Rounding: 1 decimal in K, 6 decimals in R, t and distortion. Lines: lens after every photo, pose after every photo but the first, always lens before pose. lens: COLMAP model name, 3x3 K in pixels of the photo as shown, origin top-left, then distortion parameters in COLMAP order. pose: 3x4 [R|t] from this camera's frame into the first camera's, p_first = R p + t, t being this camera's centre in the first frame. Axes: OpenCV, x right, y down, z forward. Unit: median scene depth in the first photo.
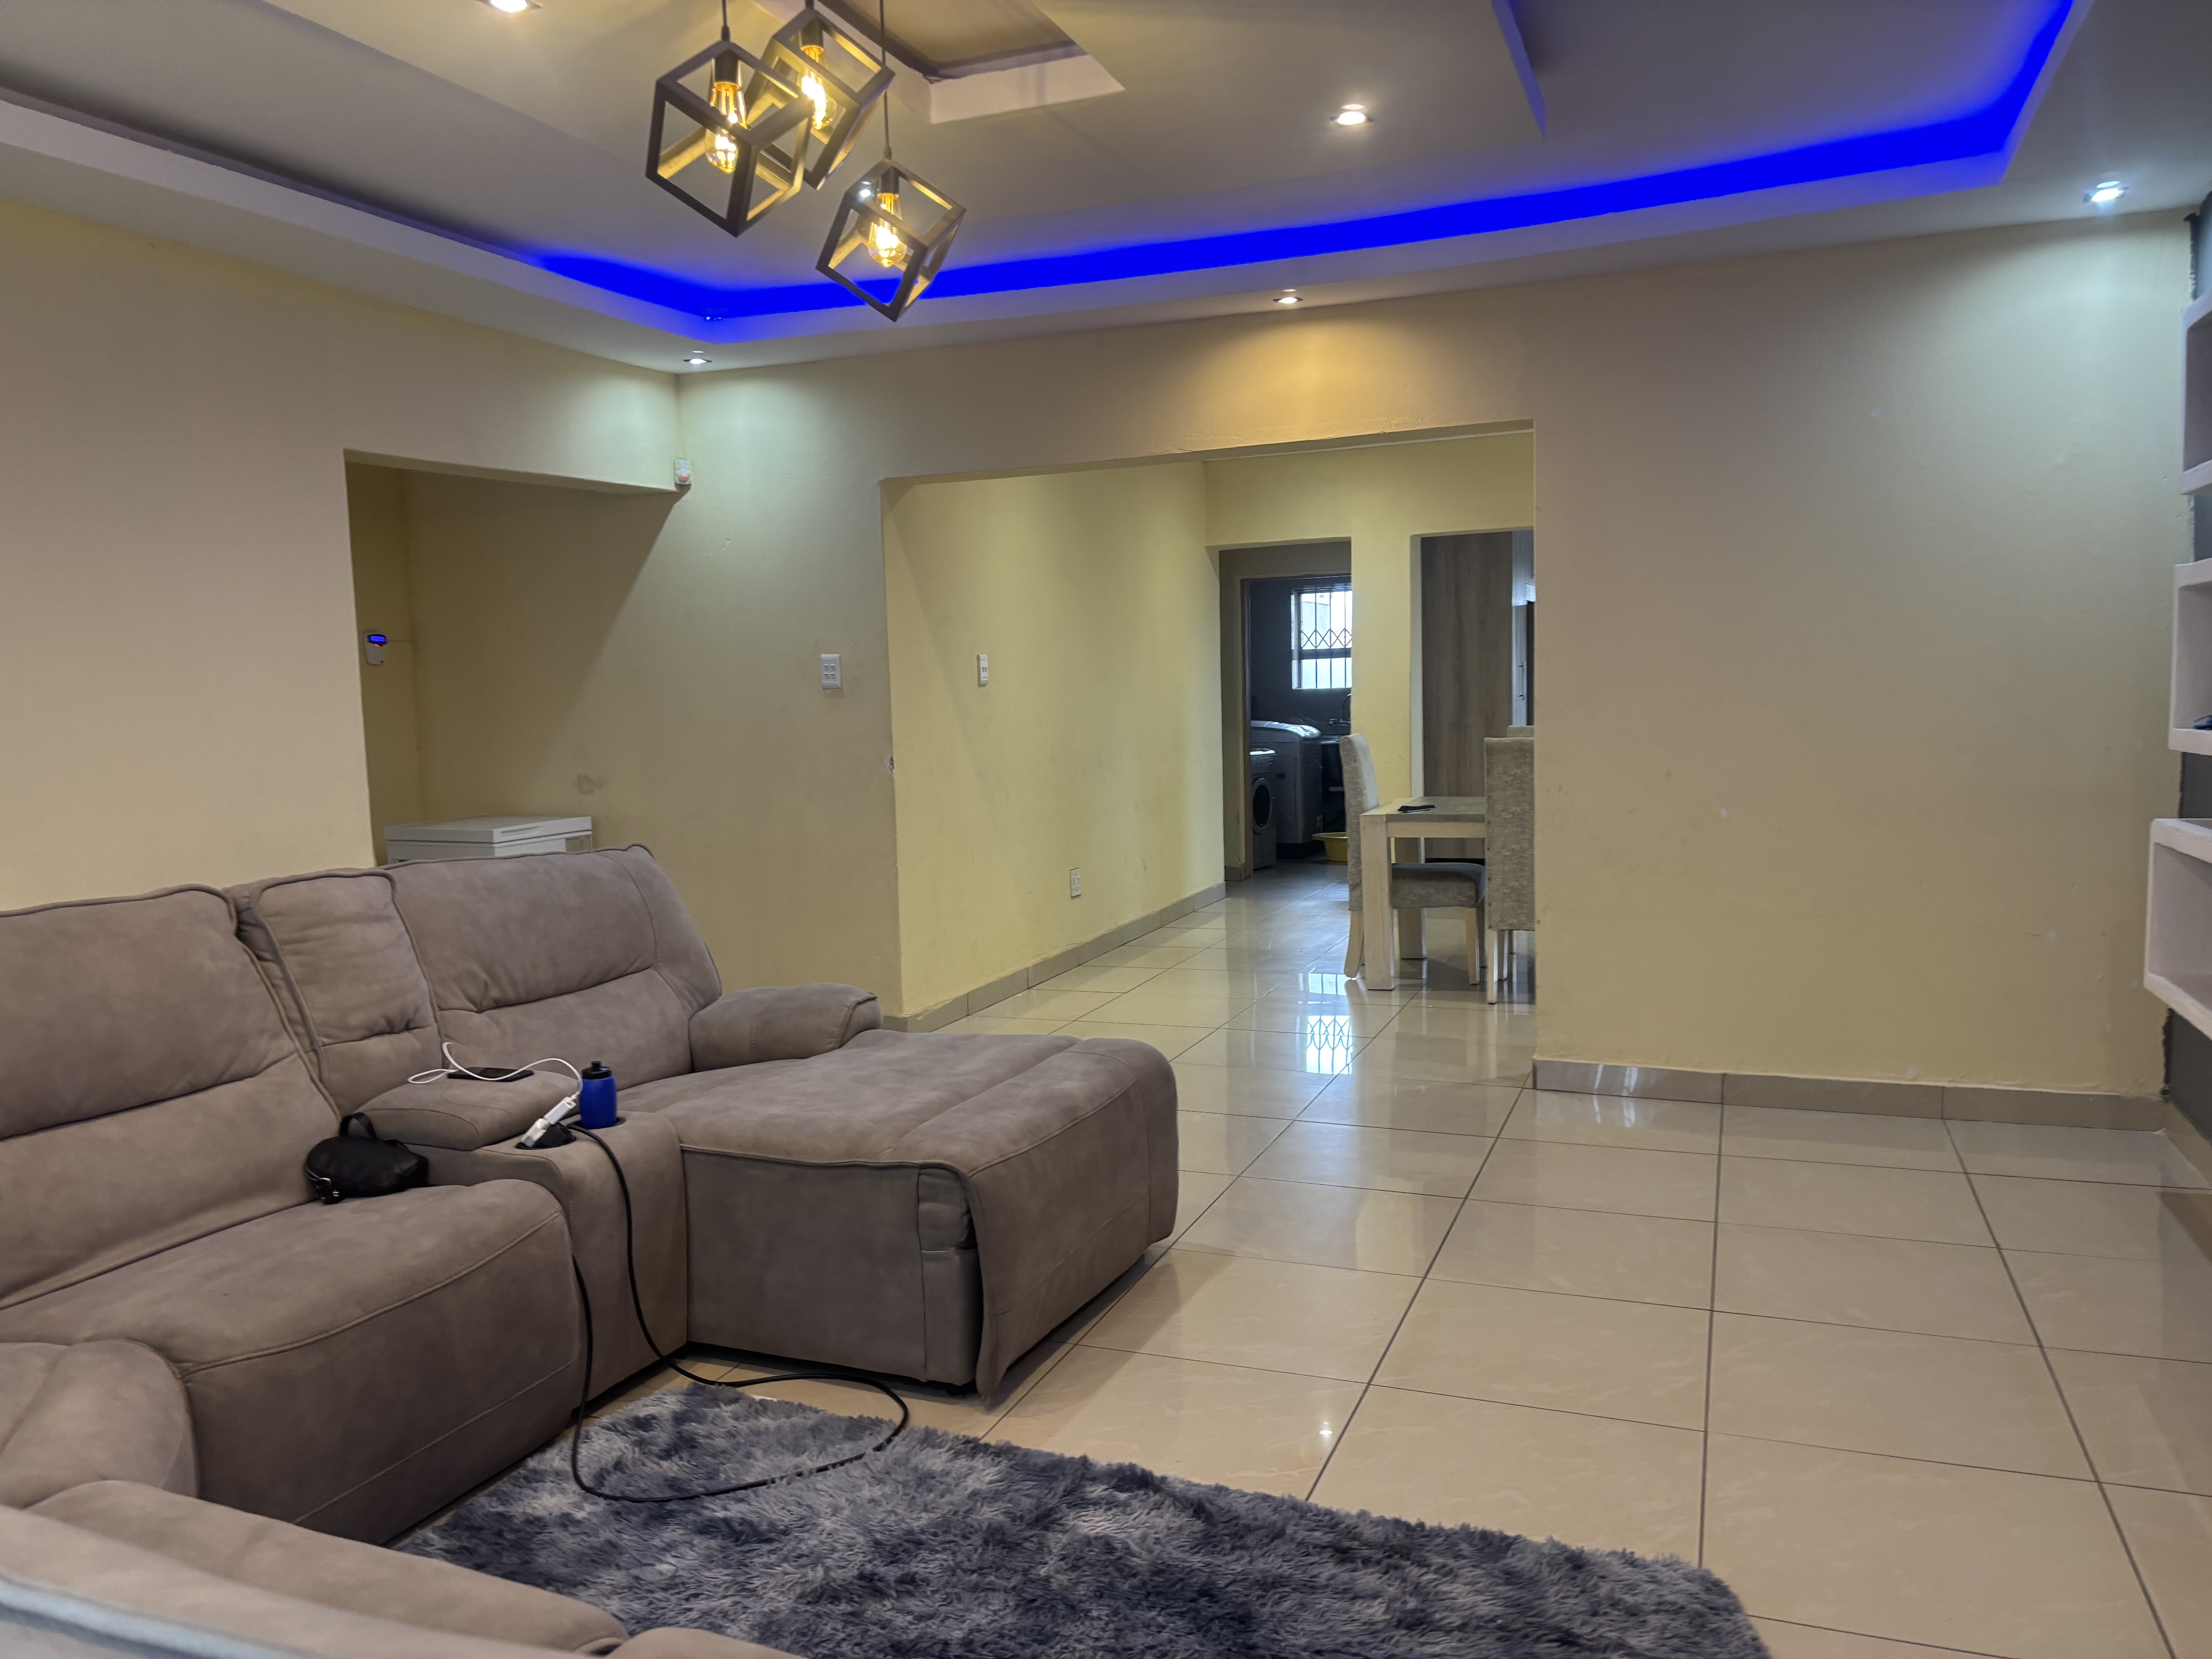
lens RADIAL K [[1651.9, 0, 1101.0], [0, 1651.9, 883.1], [0, 0, 1]] dist [0.062637, -0.071446]
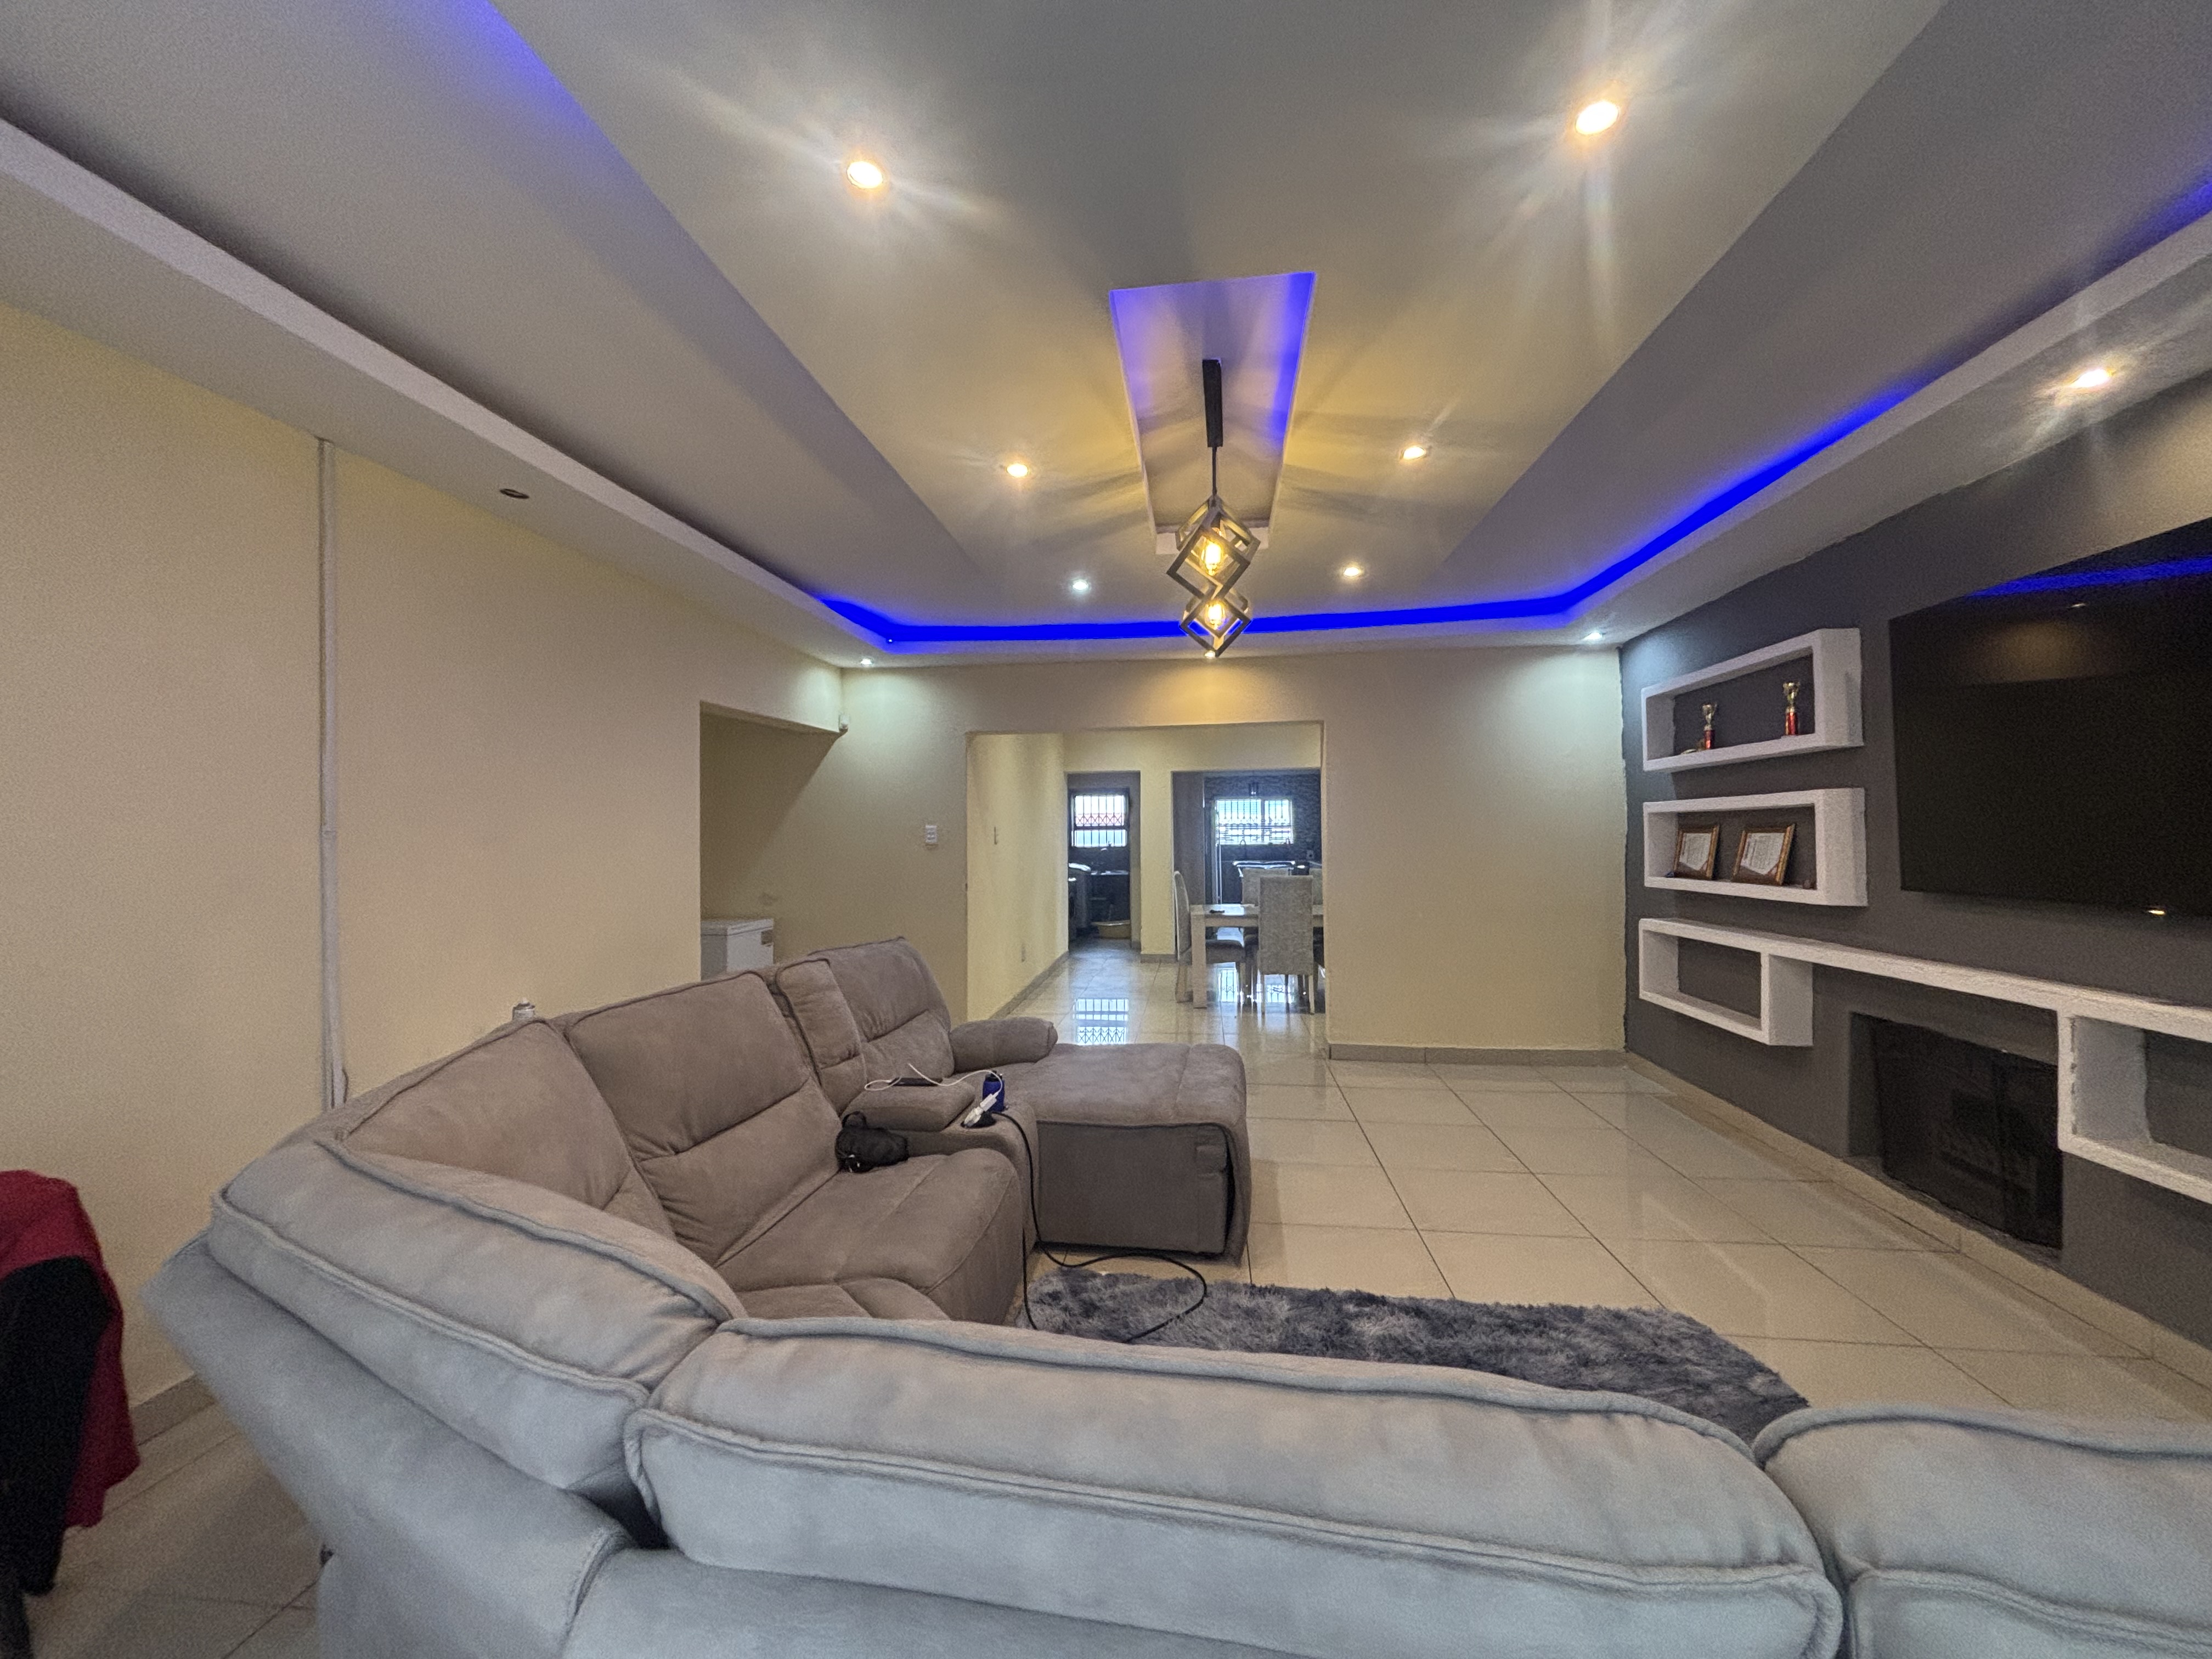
lens RADIAL K [[887.4, 0, 1093.0], [0, 887.4, 834.9], [0, 0, 1]] dist [0.001742, 0.000119]
pose [[0.966230, 0.018331, 0.257027, -0.455558], [0.014192, 0.992167, -0.124112, -0.016507], [-0.257289, 0.123568, 0.958401, 0.095619]]
